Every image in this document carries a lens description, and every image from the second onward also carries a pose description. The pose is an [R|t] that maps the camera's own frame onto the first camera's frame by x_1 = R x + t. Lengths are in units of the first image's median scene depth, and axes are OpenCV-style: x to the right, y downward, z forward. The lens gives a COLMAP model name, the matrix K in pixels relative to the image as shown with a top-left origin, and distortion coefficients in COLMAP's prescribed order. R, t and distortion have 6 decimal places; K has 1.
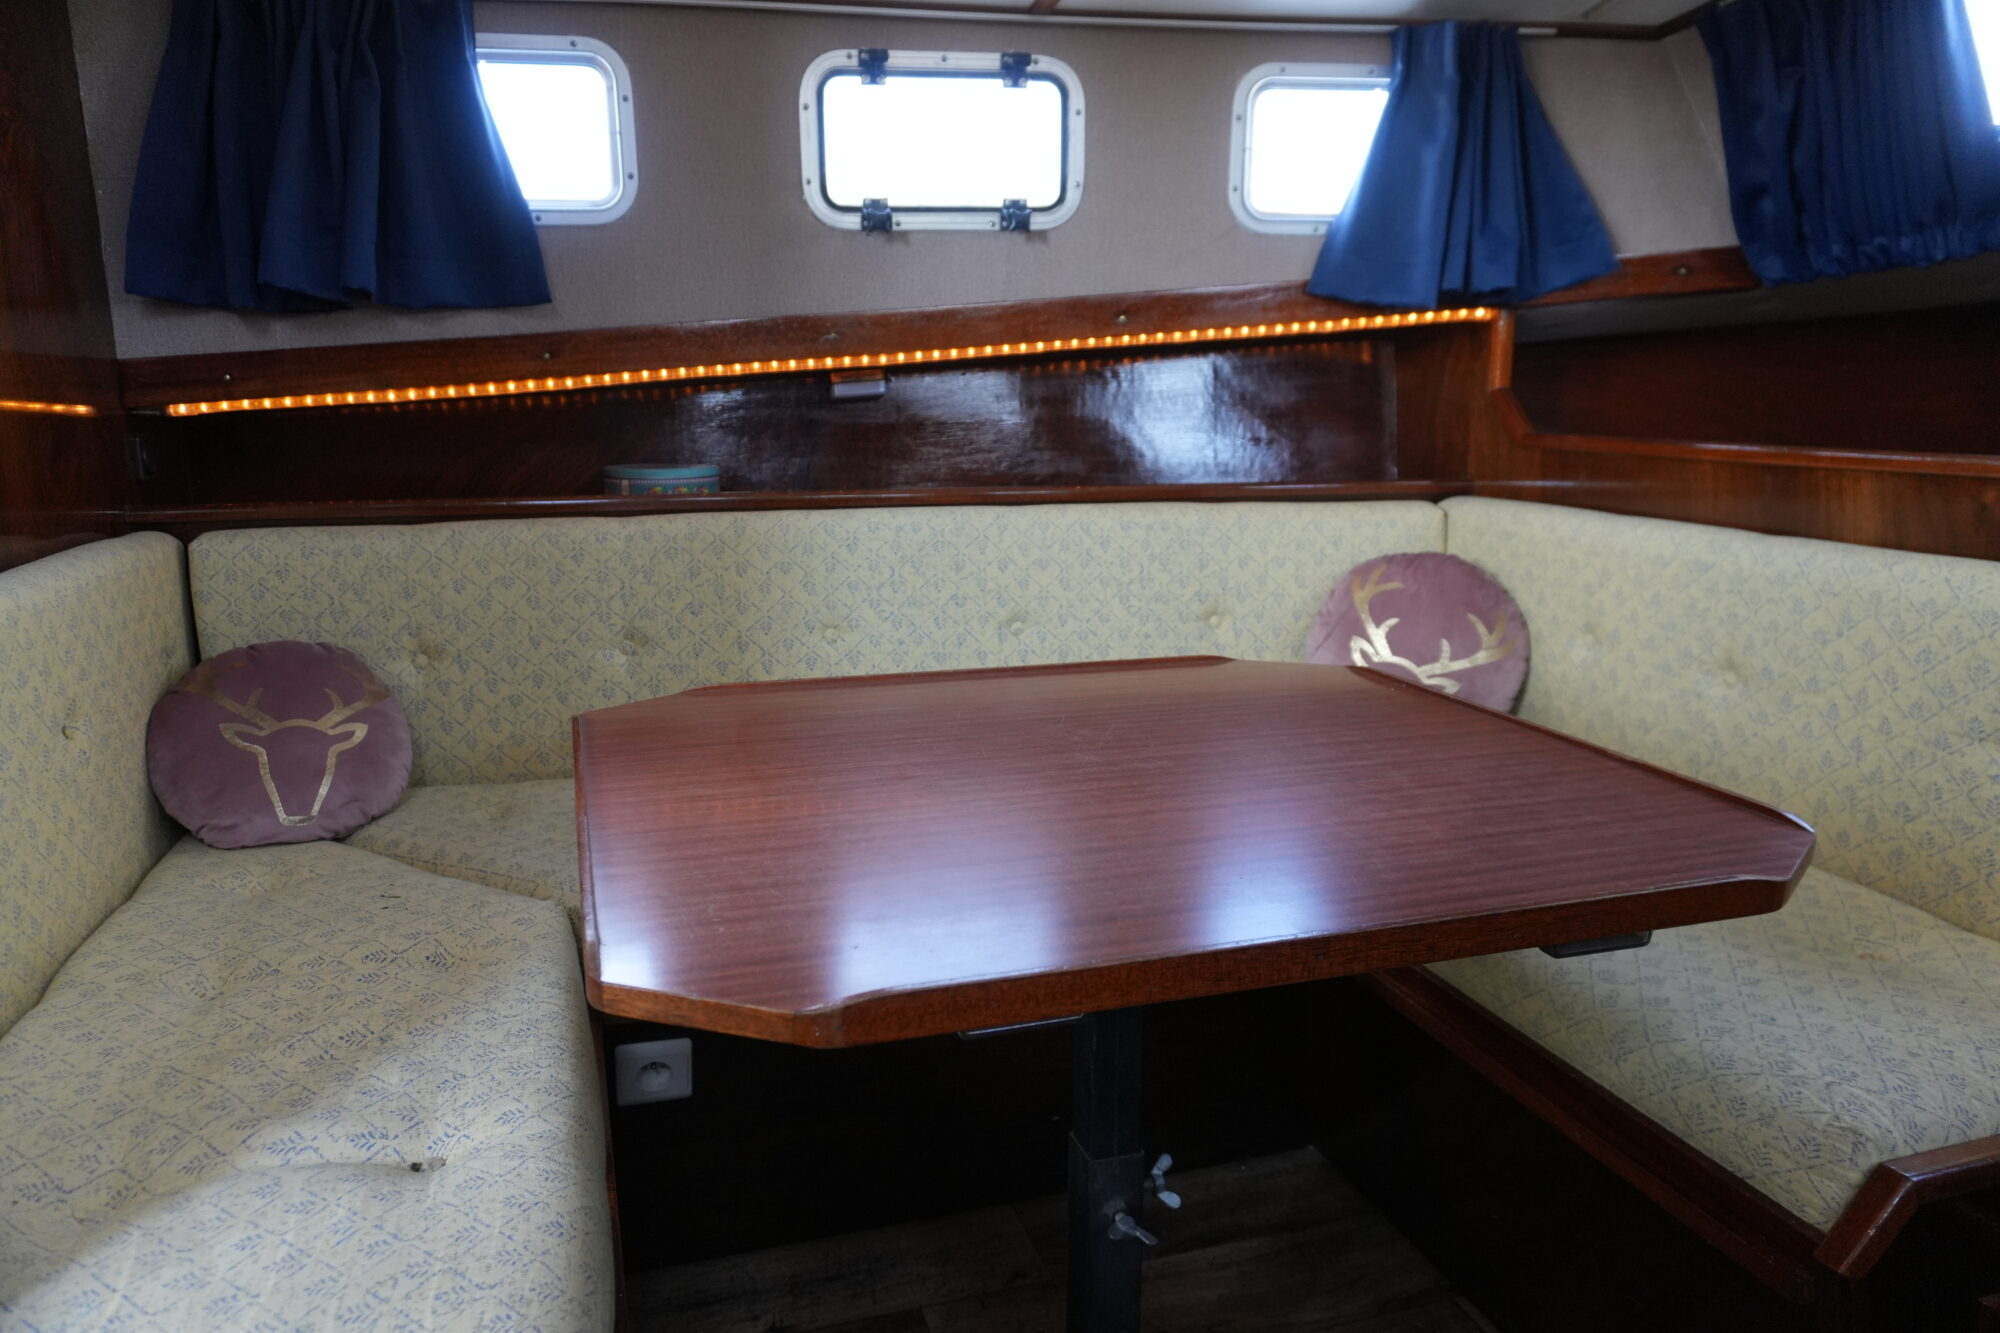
lens RADIAL K [[1355.9, 0, 988.0], [0, 1355.9, 671.6], [0, 0, 1]] dist [-0.047760, 0.040100]
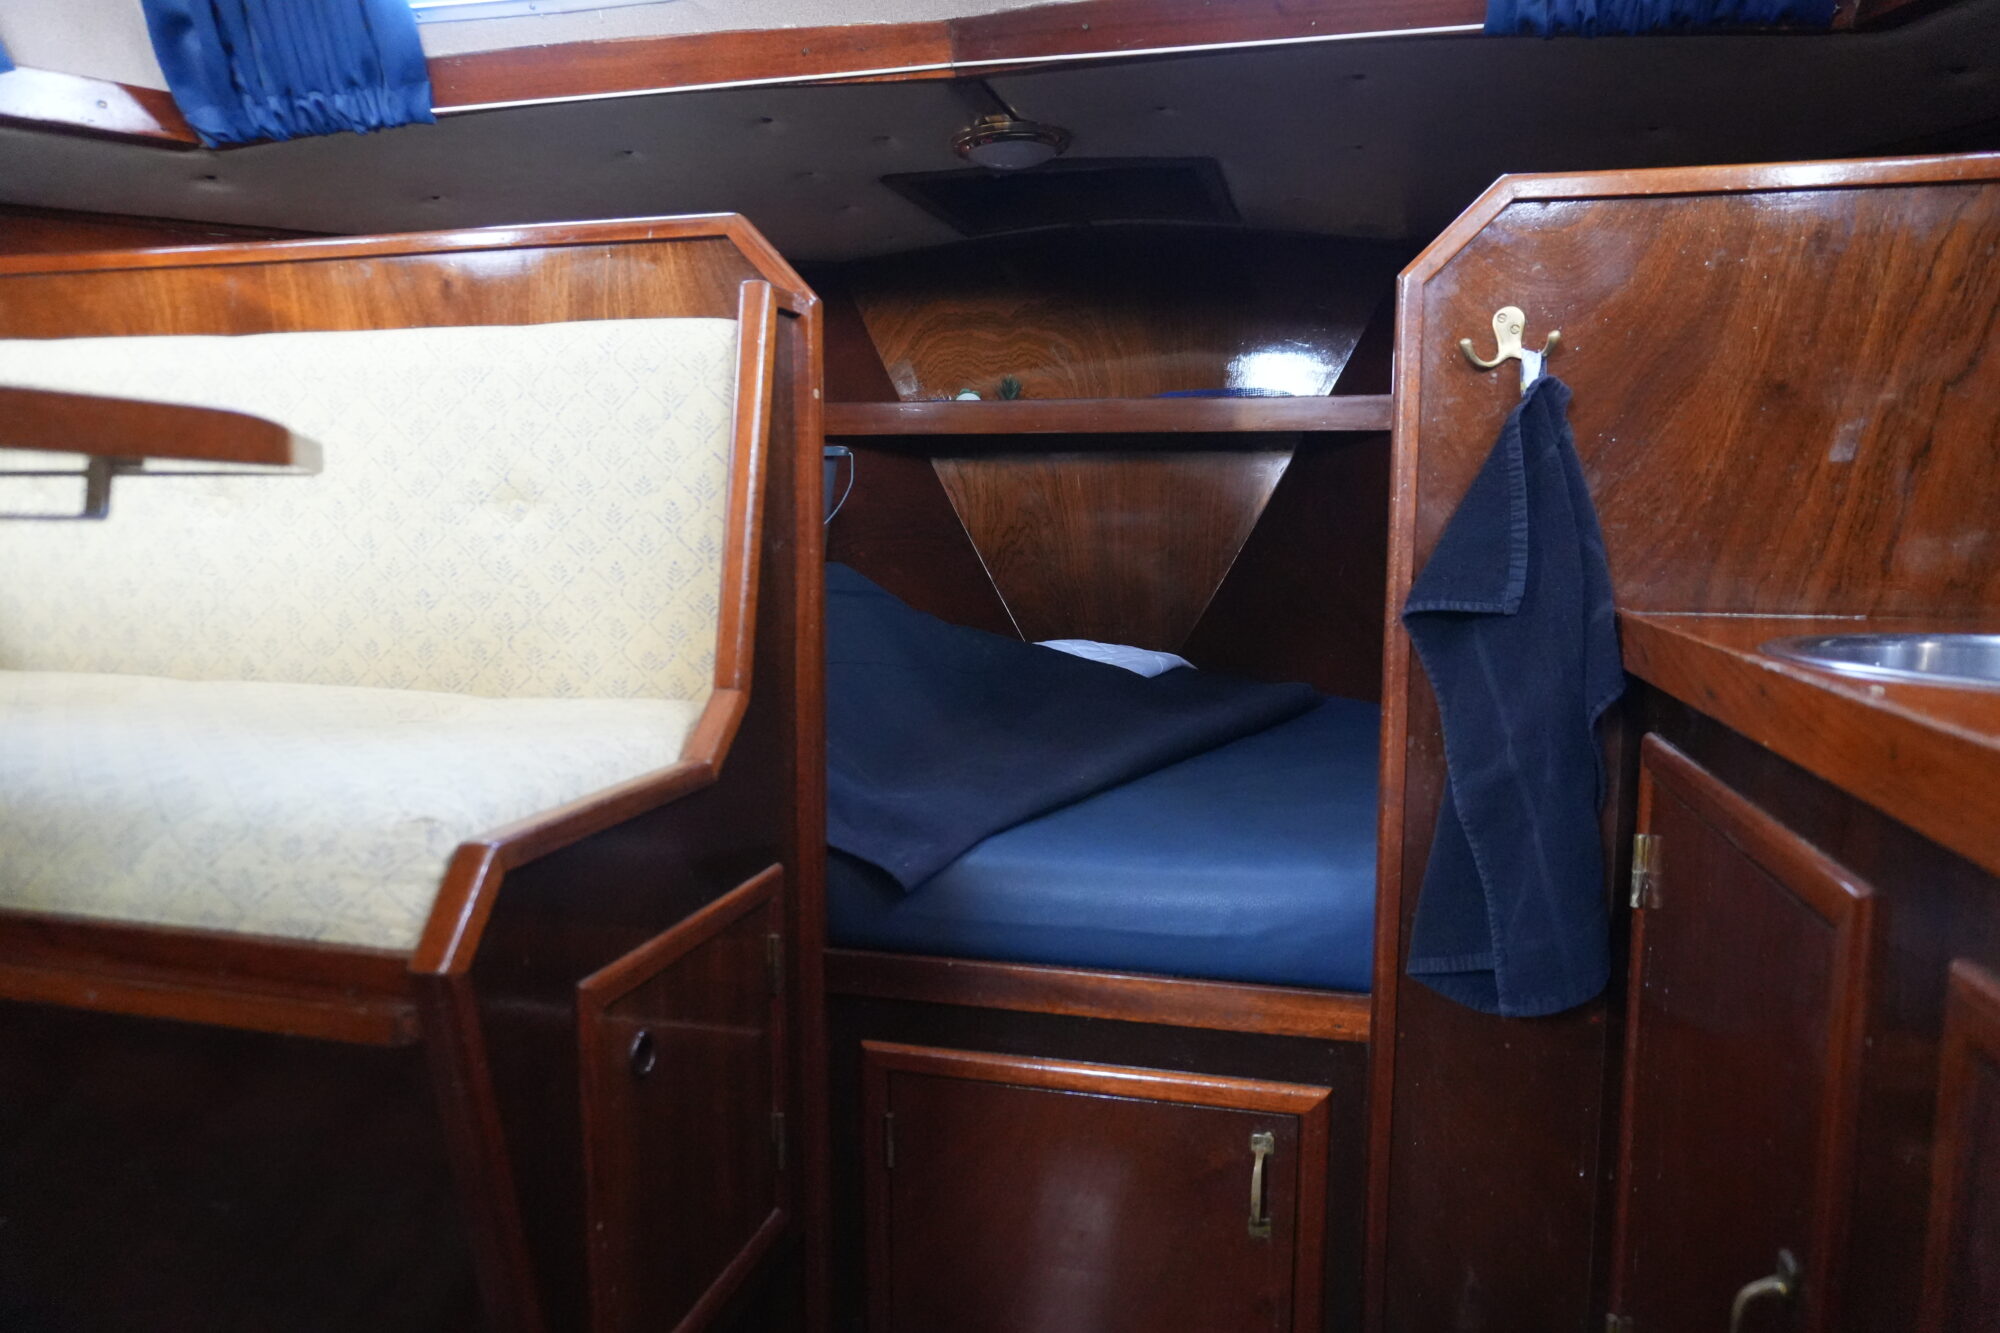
lens RADIAL K [[1355.9, 0, 988.0], [0, 1355.9, 671.6], [0, 0, 1]] dist [-0.047760, 0.040100]
pose [[0.529020, -0.086048, 0.844235, 0.068507], [0.162500, 0.986708, -0.001258, 0.161977], [-0.832905, 0.137853, 0.535971, 0.127152]]
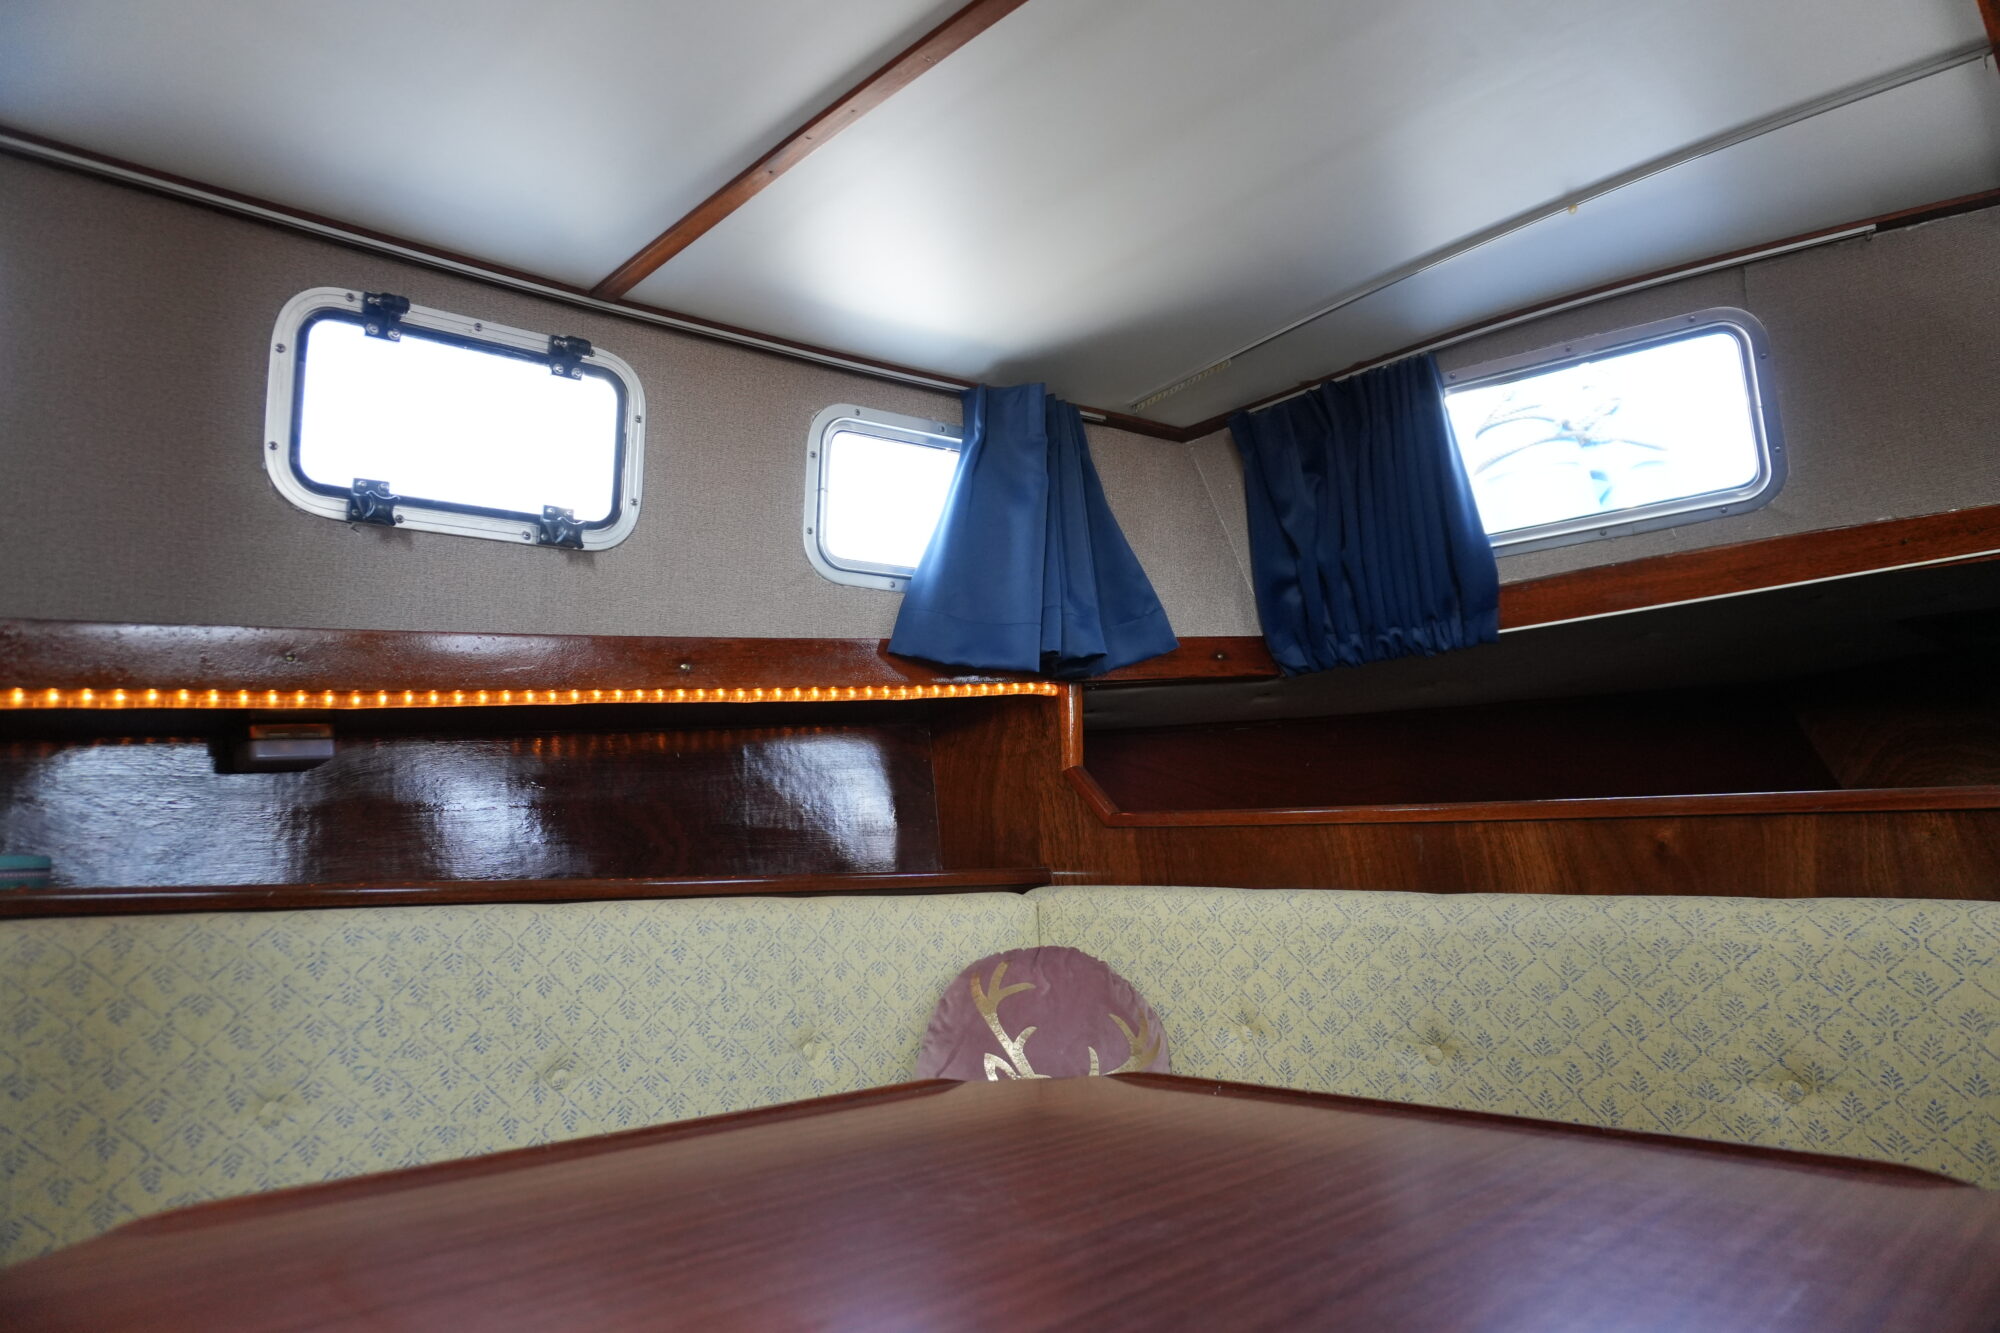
lens RADIAL K [[1355.9, 0, 988.0], [0, 1355.9, 671.6], [0, 0, 1]] dist [-0.047760, 0.040100]
pose [[0.862487, 0.062091, 0.502257, -0.154163], [0.109036, 0.946338, -0.304229, 0.004029], [-0.494194, 0.317158, 0.809434, 0.278996]]
